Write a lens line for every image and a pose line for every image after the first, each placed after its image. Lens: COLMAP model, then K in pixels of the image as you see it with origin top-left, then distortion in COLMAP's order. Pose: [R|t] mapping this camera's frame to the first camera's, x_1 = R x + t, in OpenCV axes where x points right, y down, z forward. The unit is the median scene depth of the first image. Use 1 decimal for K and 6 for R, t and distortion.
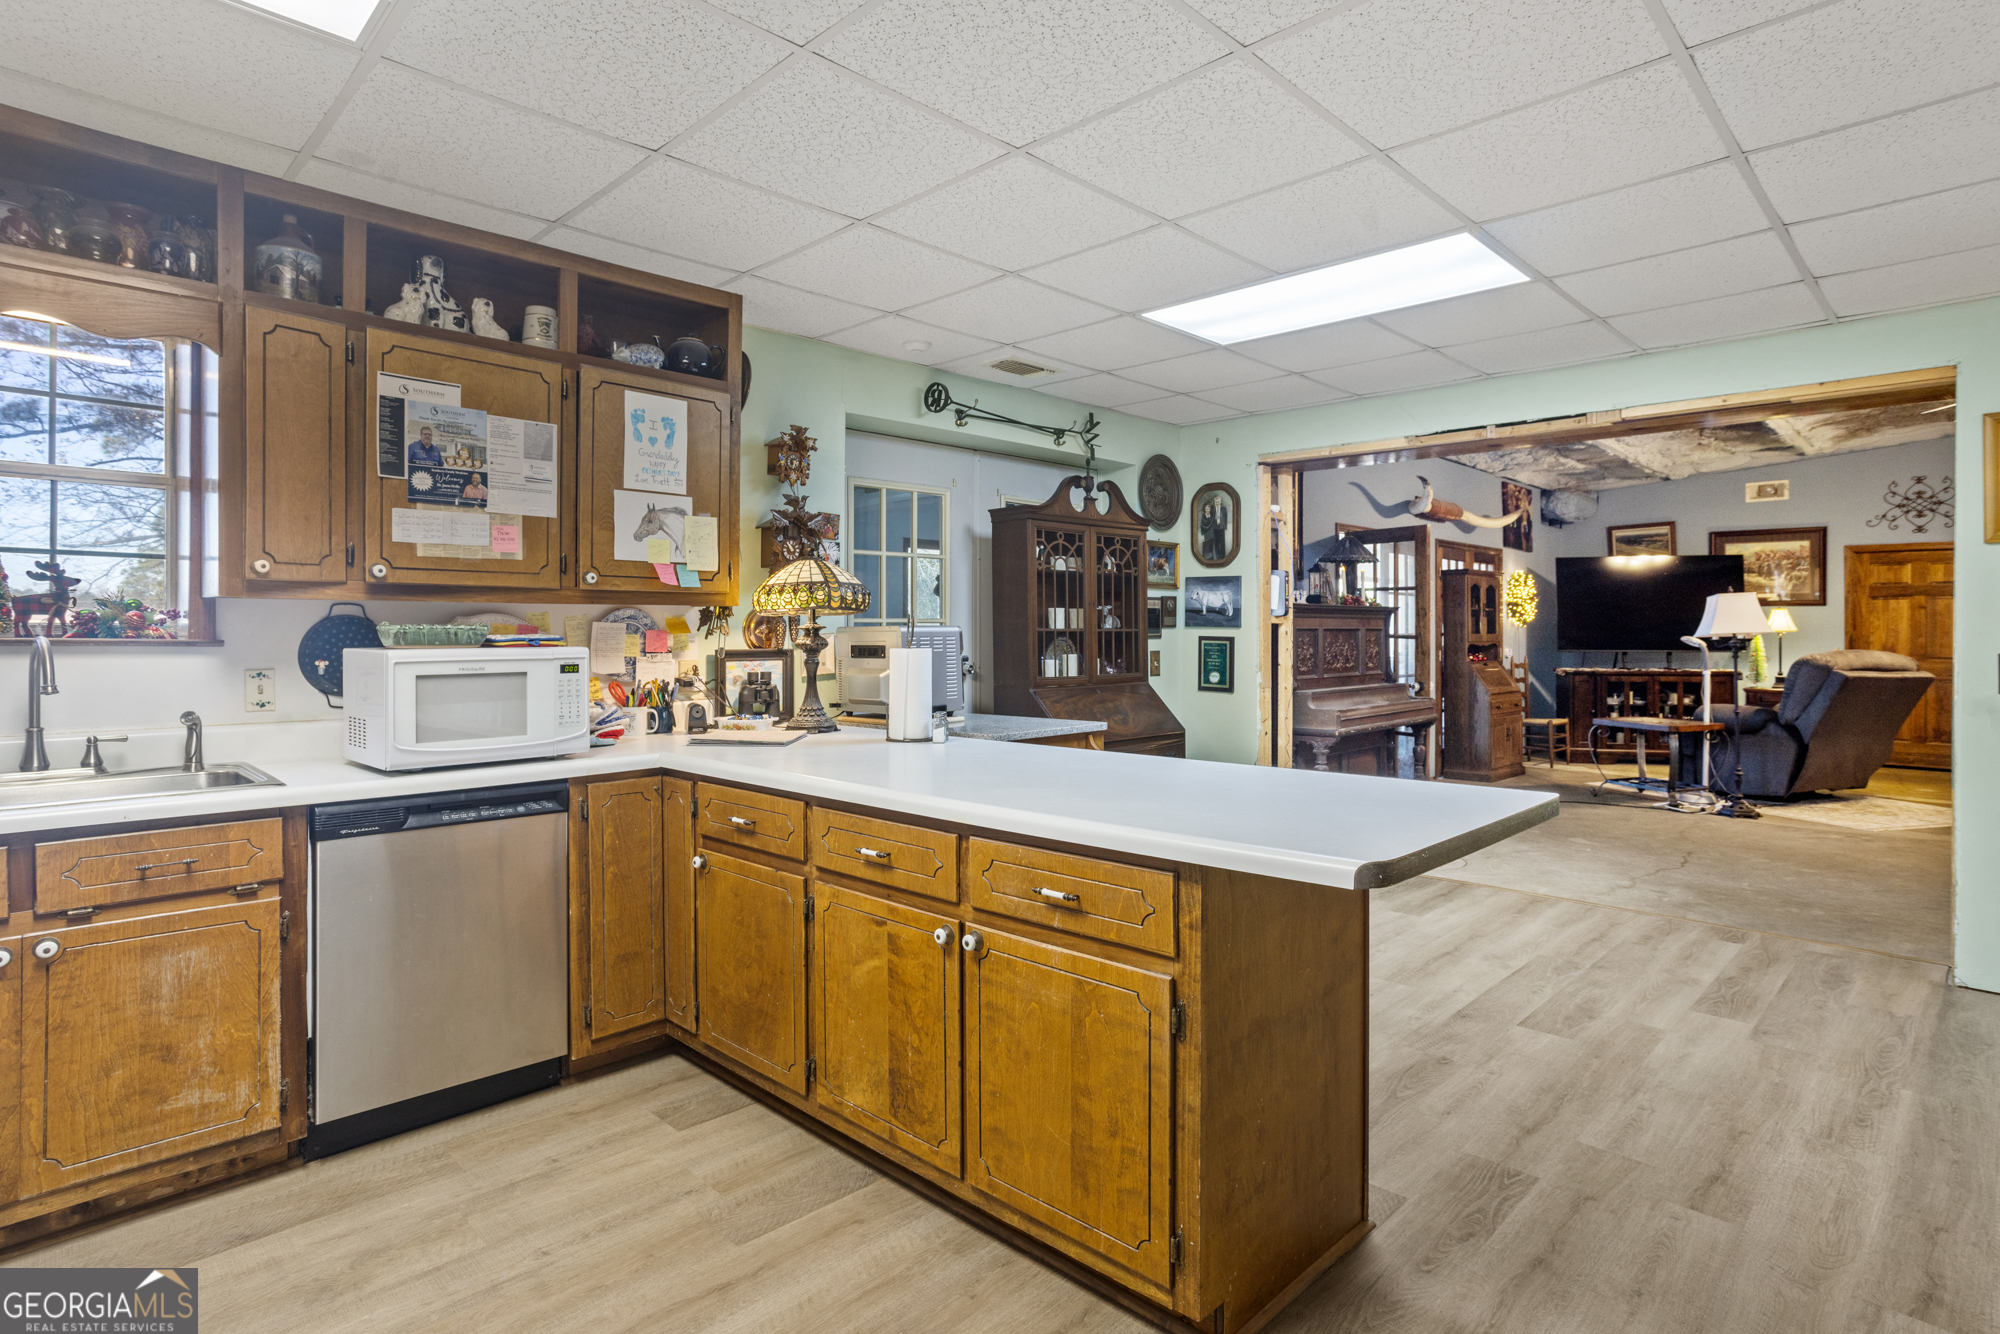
lens RADIAL K [[1036.0, 0, 992.2], [0, 1036.0, 636.9], [0, 0, 1]] dist [-0.055885, 0.036461]
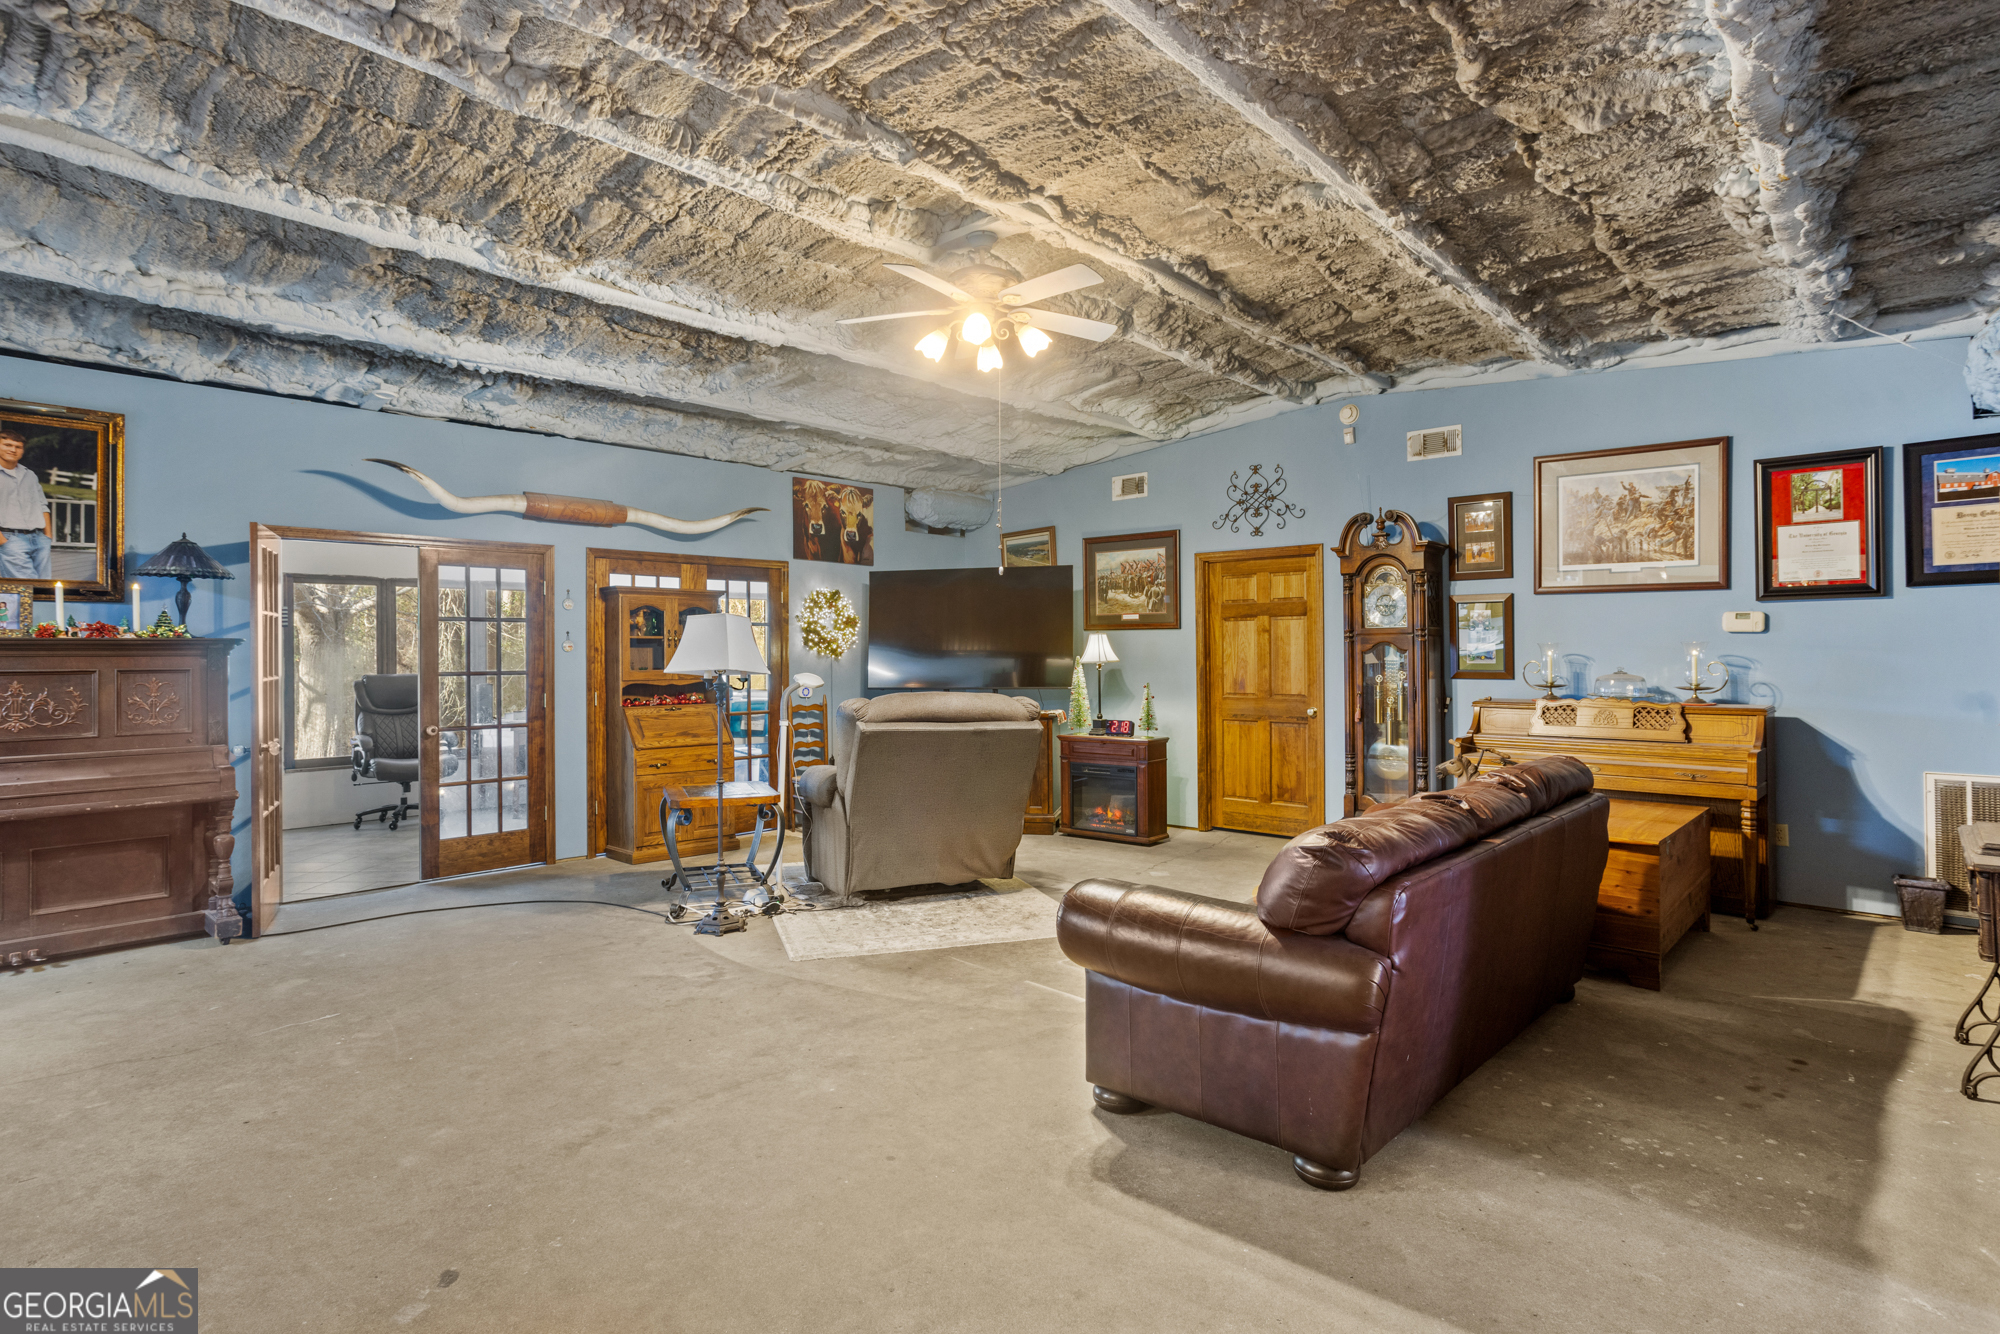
lens RADIAL K [[1036.0, 0, 992.2], [0, 1036.0, 636.9], [0, 0, 1]] dist [-0.055885, 0.036461]
pose [[0.999946, -0.005246, 0.008953, 0.678618], [0.005419, 0.999797, -0.019423, -0.010192], [-0.008850, 0.019471, 0.999771, 0.198918]]
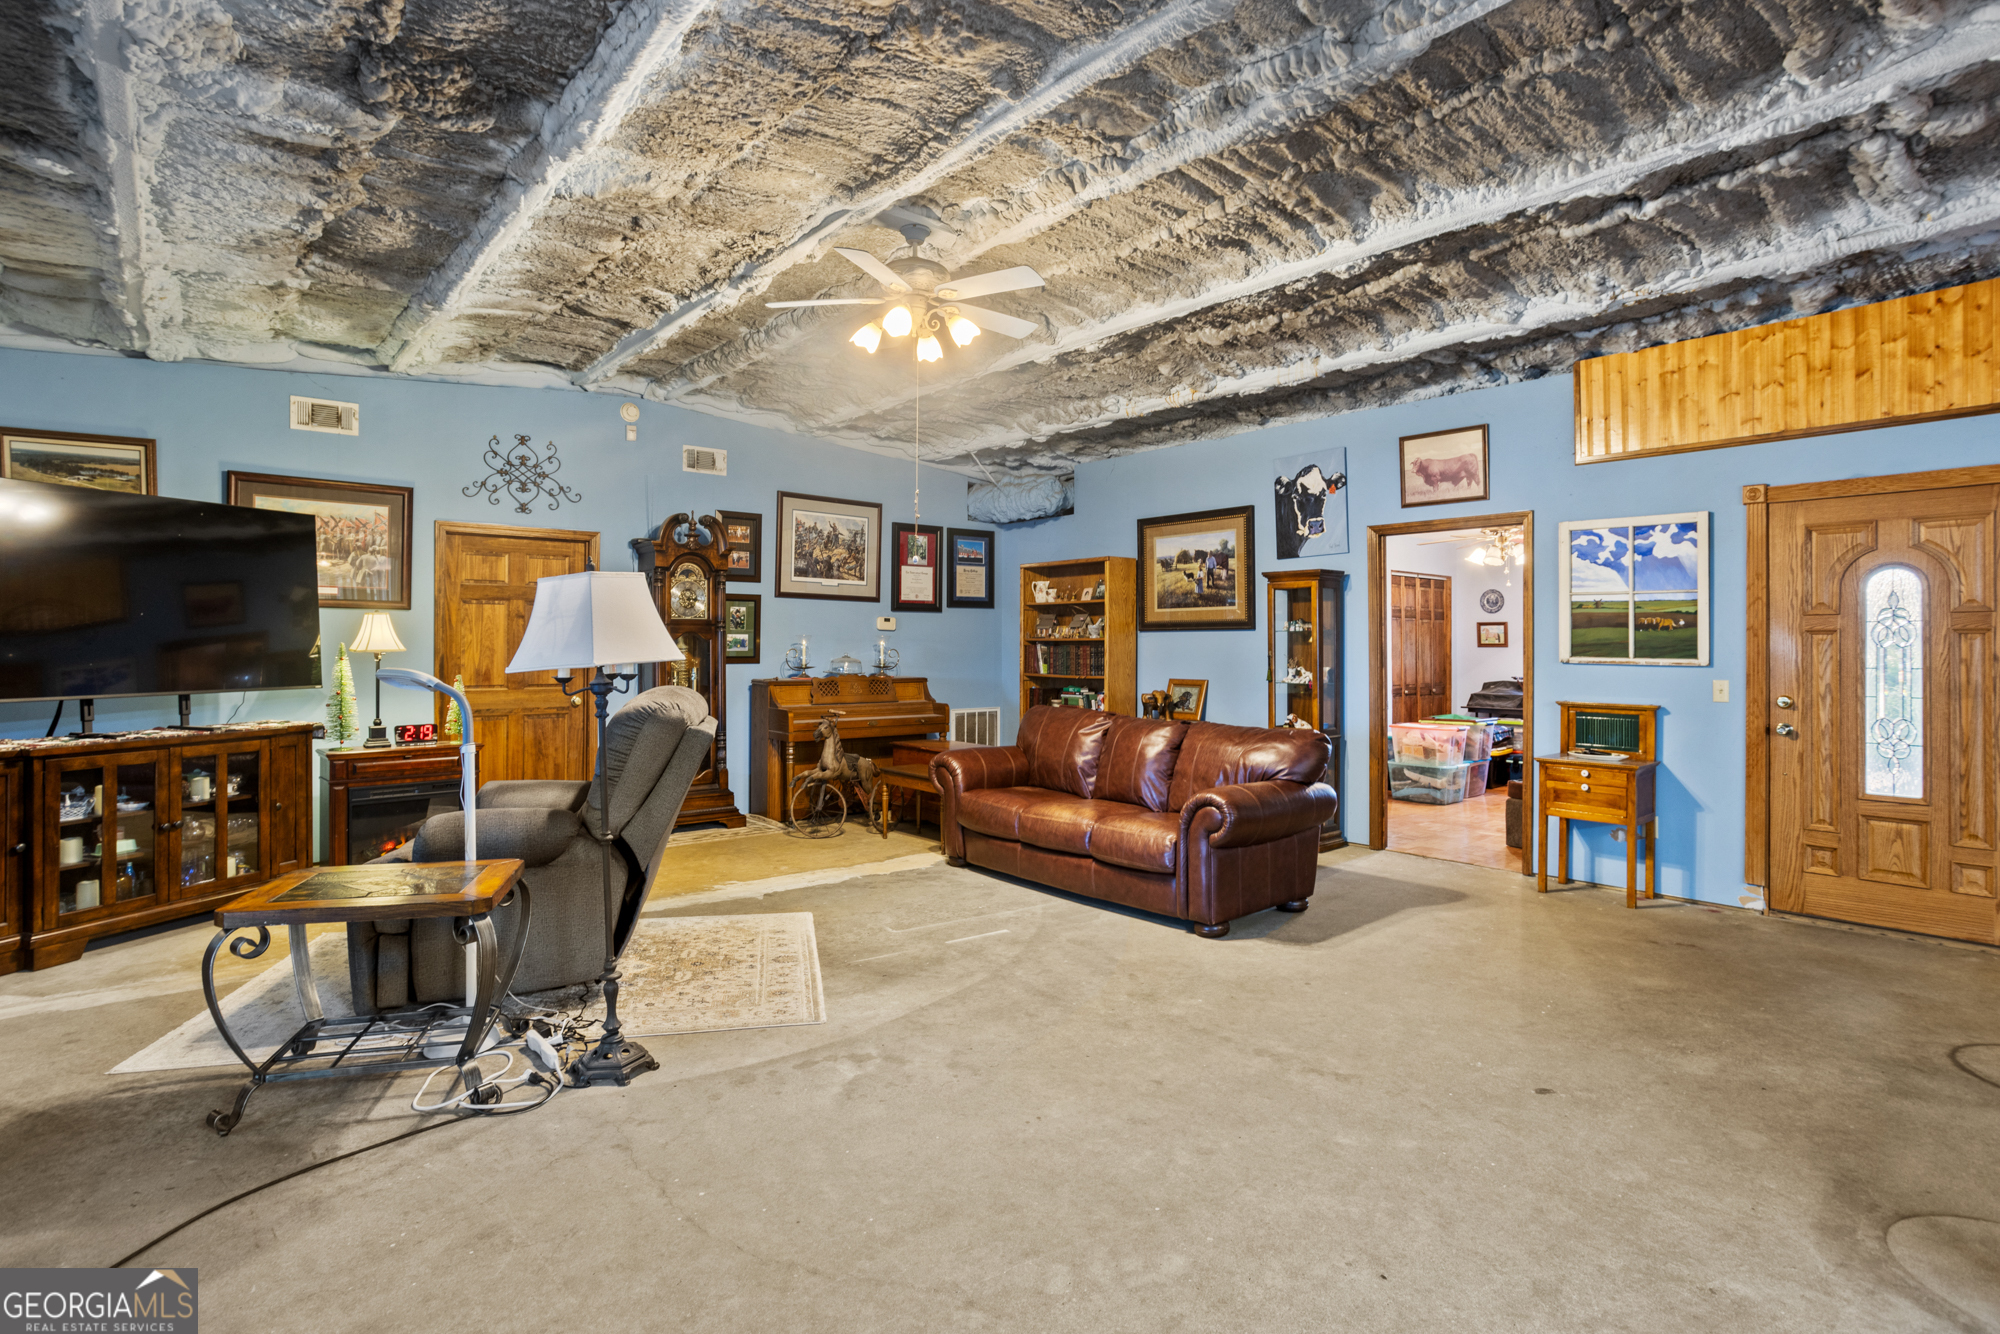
lens RADIAL K [[1036.0, 0, 992.2], [0, 1036.0, 636.9], [0, 0, 1]] dist [-0.055885, 0.036461]
pose [[0.089177, 0.005767, 0.995999, 0.214228], [0.000319, 0.999983, -0.005818, -0.010479], [-0.996016, 0.000836, 0.089174, 0.583731]]
